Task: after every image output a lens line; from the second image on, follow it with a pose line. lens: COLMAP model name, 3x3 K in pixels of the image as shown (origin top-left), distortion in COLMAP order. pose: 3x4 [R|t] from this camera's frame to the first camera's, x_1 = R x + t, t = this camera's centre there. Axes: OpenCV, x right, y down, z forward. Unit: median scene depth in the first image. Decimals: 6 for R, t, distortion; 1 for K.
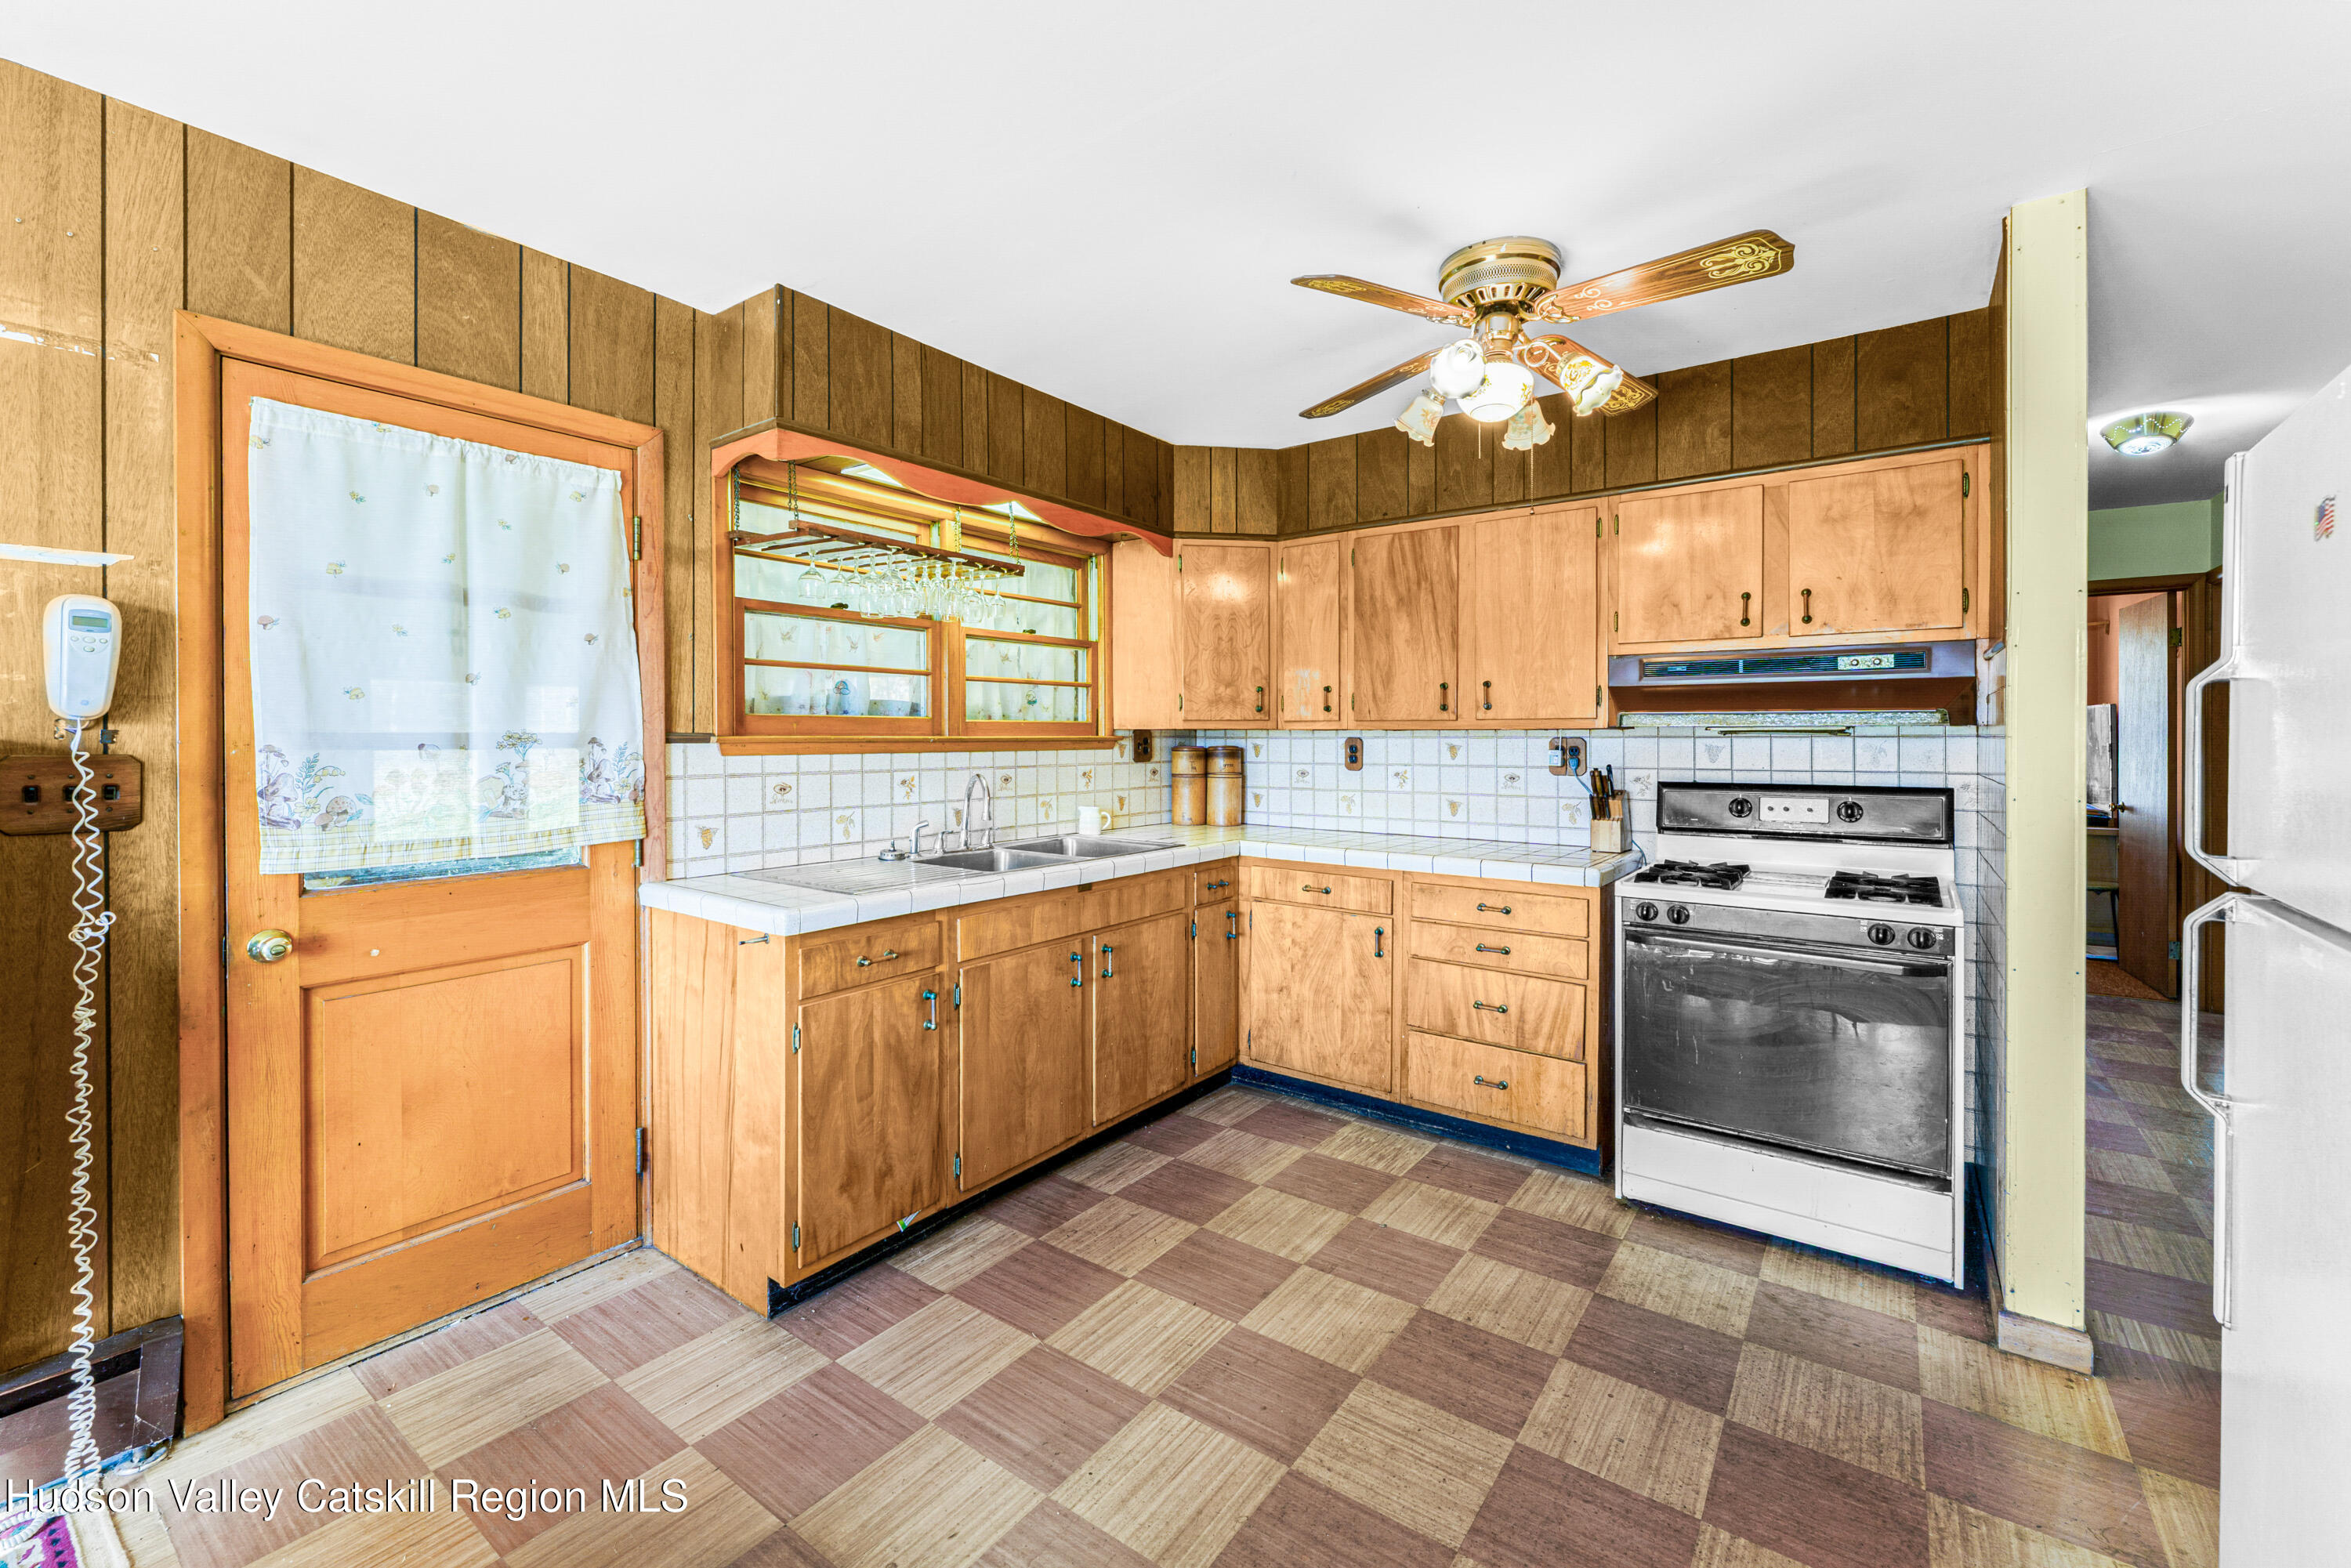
lens RADIAL K [[962.2, 0, 1170.6], [0, 962.2, 740.1], [0, 0, 1]] dist [-0.001270, -0.000290]
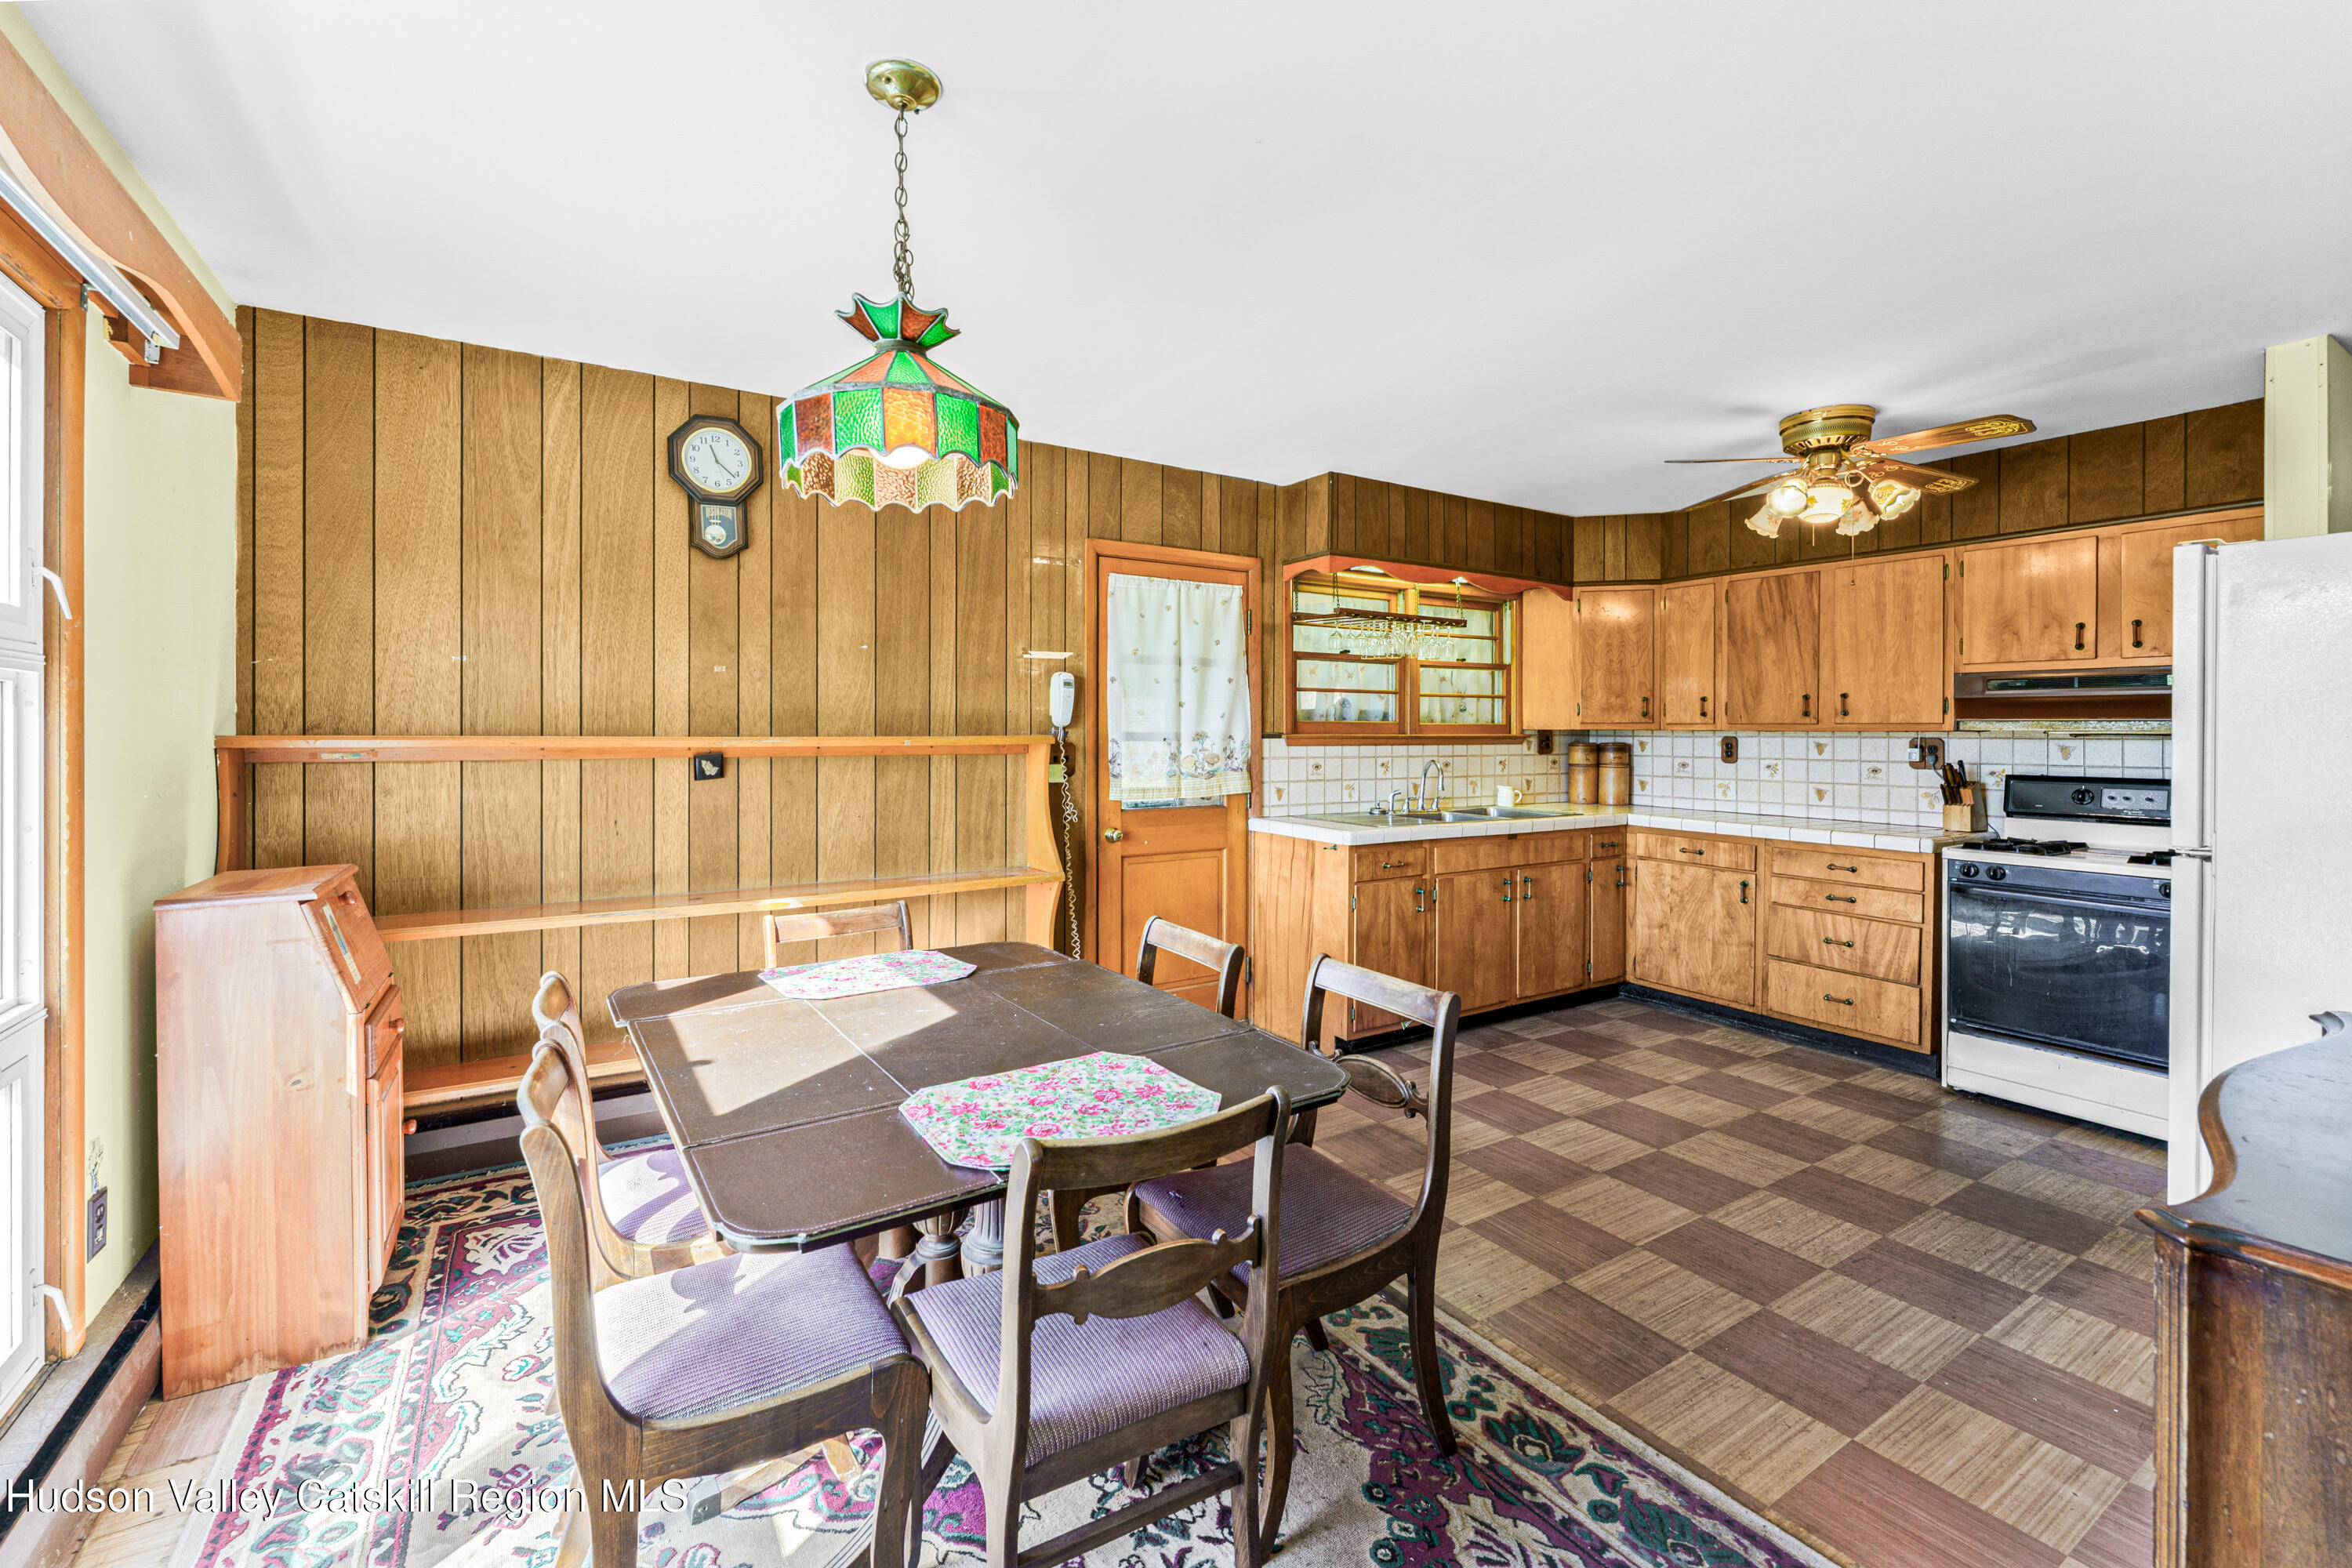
lens RADIAL K [[962.7, 0, 1151.4], [0, 962.7, 734.1], [0, 0, 1]] dist [-0.001270, -0.000290]
pose [[0.926739, 0.005215, -0.375670, -0.049526], [-0.005356, 0.999985, 0.000669, -0.003976], [0.375668, 0.001392, 0.926753, -0.614361]]
